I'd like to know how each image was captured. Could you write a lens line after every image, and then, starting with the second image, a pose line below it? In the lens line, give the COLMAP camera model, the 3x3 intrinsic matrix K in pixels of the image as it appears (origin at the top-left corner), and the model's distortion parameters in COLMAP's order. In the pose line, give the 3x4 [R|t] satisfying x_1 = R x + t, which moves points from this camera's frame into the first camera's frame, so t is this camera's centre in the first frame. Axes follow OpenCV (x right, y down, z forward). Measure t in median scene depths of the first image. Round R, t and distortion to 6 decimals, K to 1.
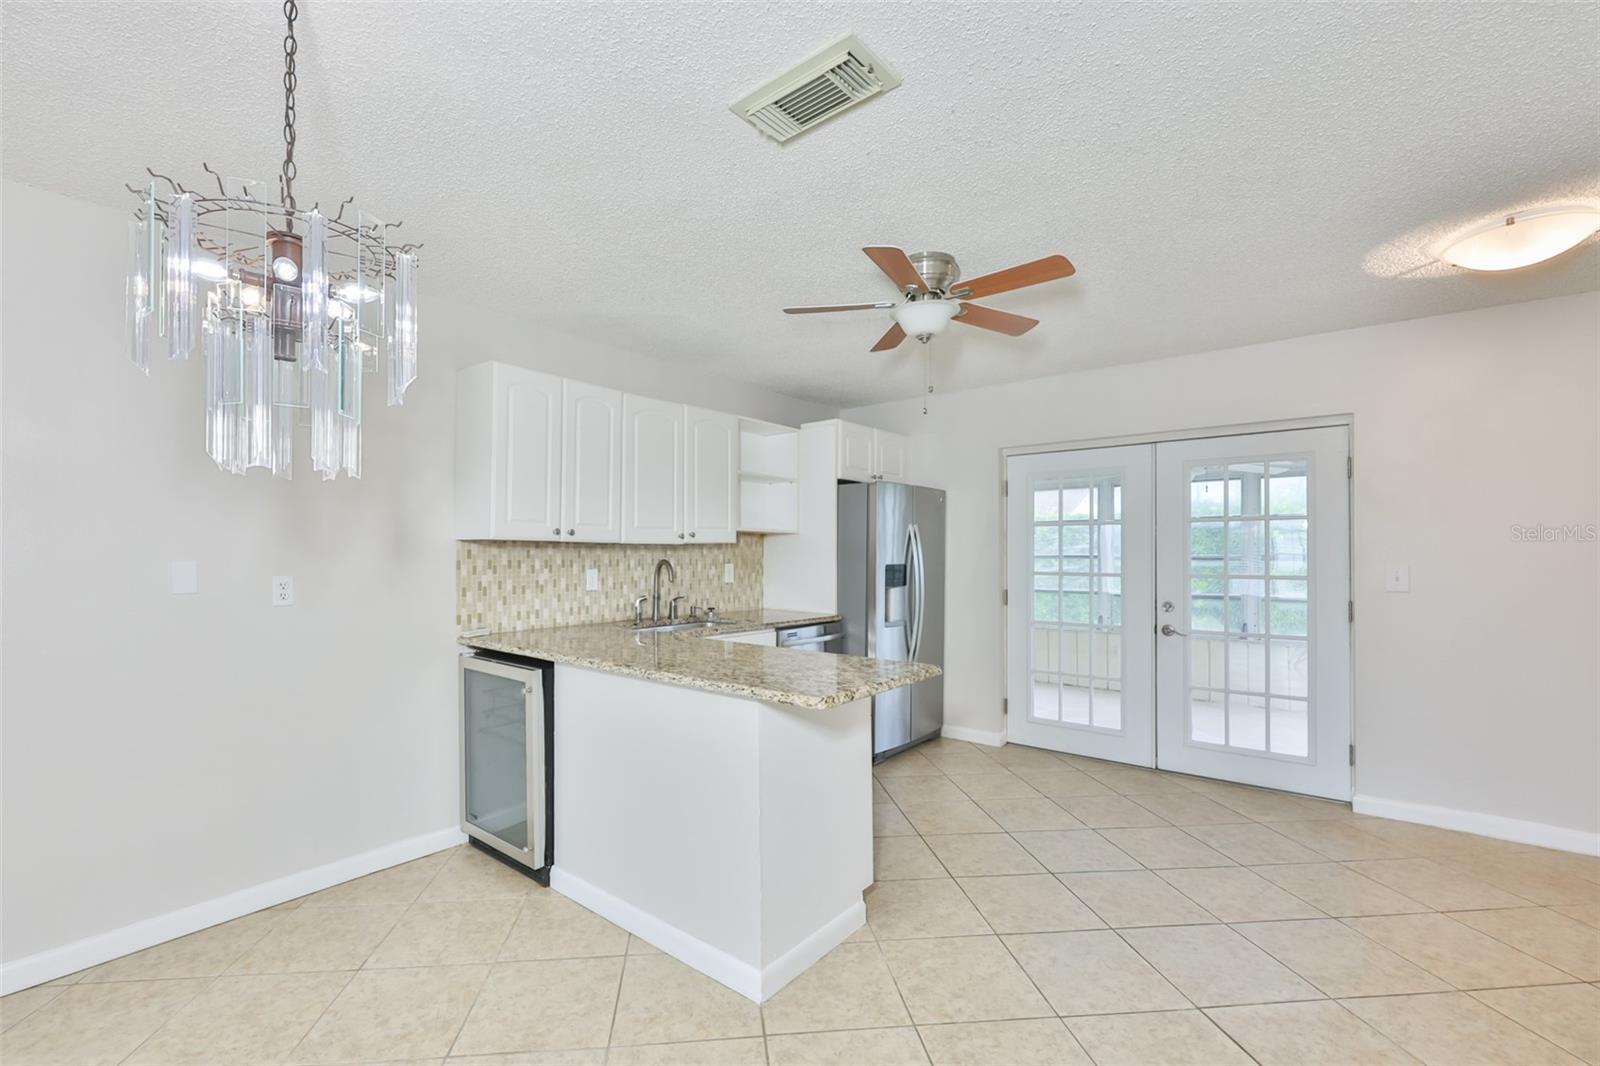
lens RADIAL K [[686.2, 0, 766.7], [0, 686.2, 551.6], [0, 0, 1]] dist [-0.003485, 0.000344]
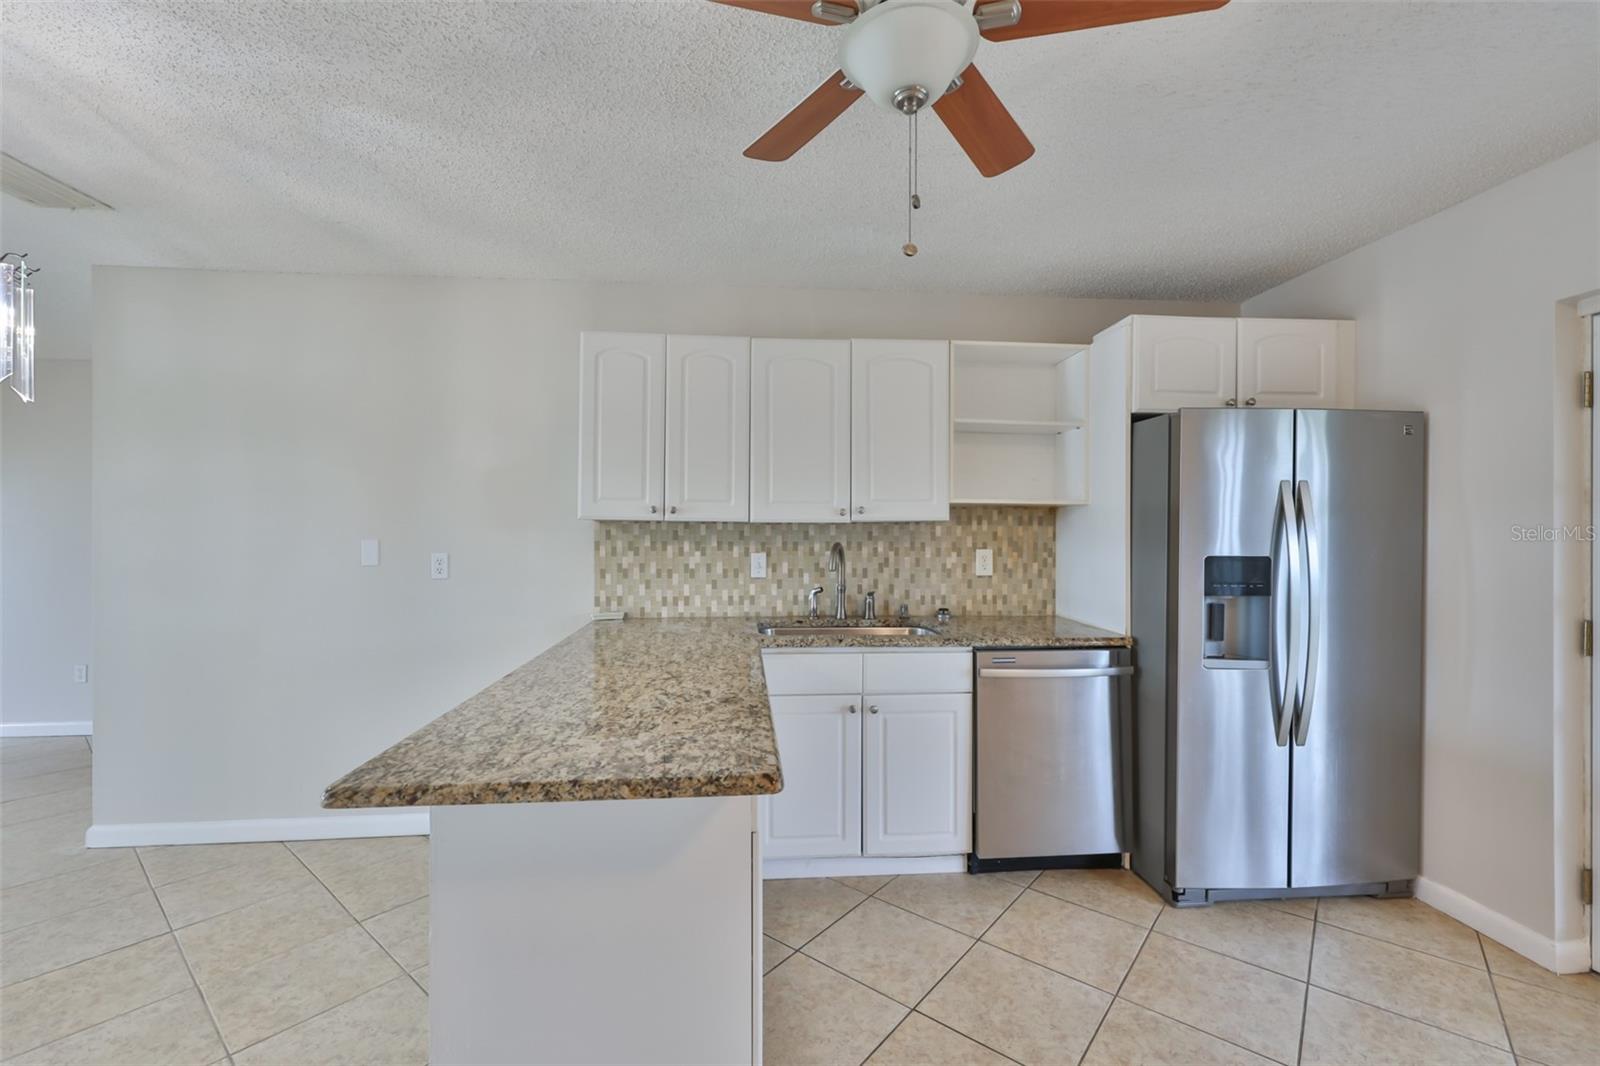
lens RADIAL K [[686.2, 0, 804.5], [0, 686.2, 533.2], [0, 0, 1]] dist [-0.003485, 0.000344]
pose [[0.712238, 0.002538, -0.701933, 0.396259], [-0.001060, 0.999996, 0.002540, -0.001210], [0.701937, -0.001065, 0.712238, 0.442347]]
